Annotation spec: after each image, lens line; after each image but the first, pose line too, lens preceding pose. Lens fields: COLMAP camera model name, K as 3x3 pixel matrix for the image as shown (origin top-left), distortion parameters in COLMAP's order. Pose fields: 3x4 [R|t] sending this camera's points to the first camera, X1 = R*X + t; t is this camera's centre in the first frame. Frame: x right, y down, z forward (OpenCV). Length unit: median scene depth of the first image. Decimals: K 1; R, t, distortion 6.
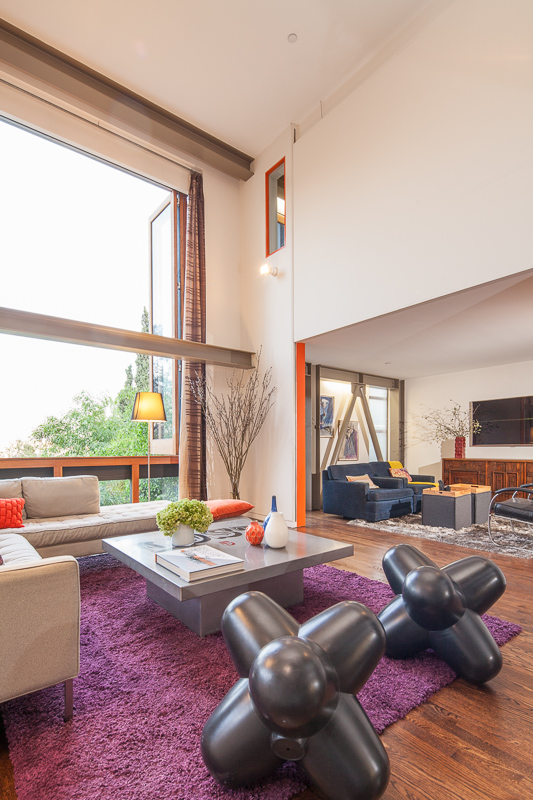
lens RADIAL K [[395.0, 0, 266.6], [0, 395.0, 455.4], [0, 0, 1]] dist [0.001606, -0.003784]
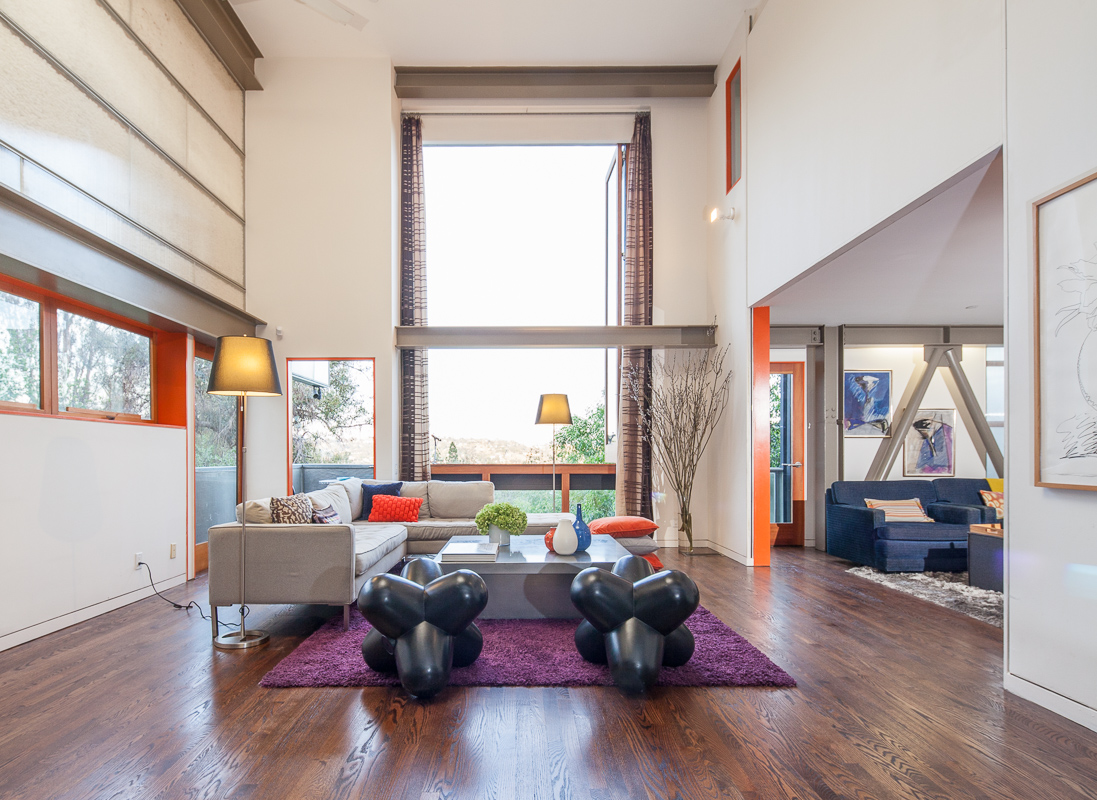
lens RADIAL K [[608.1, 0, 519.6], [0, 608.1, 453.8], [0, 0, 1]] dist [0.011093, -0.000283]
pose [[0.783680, -0.001584, -0.621162, 0.405264], [-0.012709, 0.999747, -0.018583, 0.005711], [0.621034, 0.022458, 0.783462, -0.118392]]
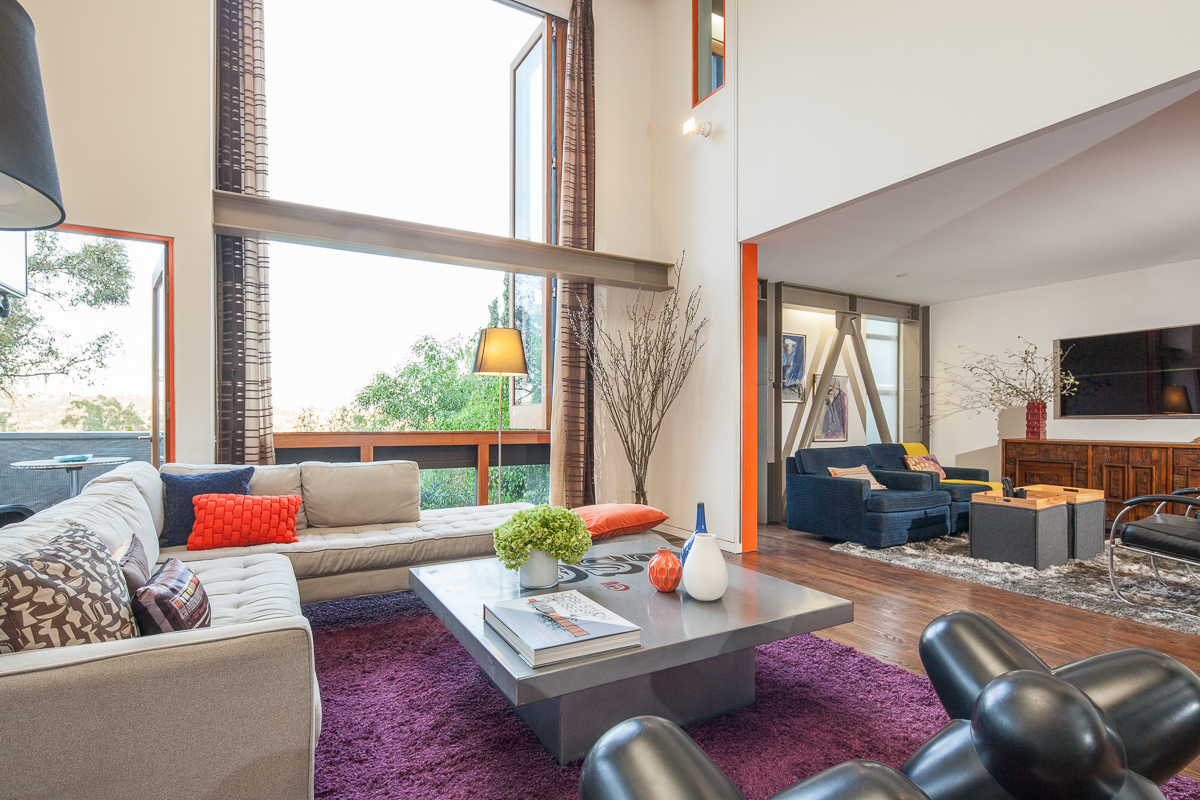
lens RADIAL K [[592.5, 0, 604.7], [0, 592.5, 423.1], [0, 0, 1]] dist [0.001606, -0.003784]
pose [[0.988611, 0.005689, -0.150383, 0.004624], [-0.008002, 0.999859, -0.014777, 0.002018], [0.150278, 0.015812, 0.988517, 0.079289]]
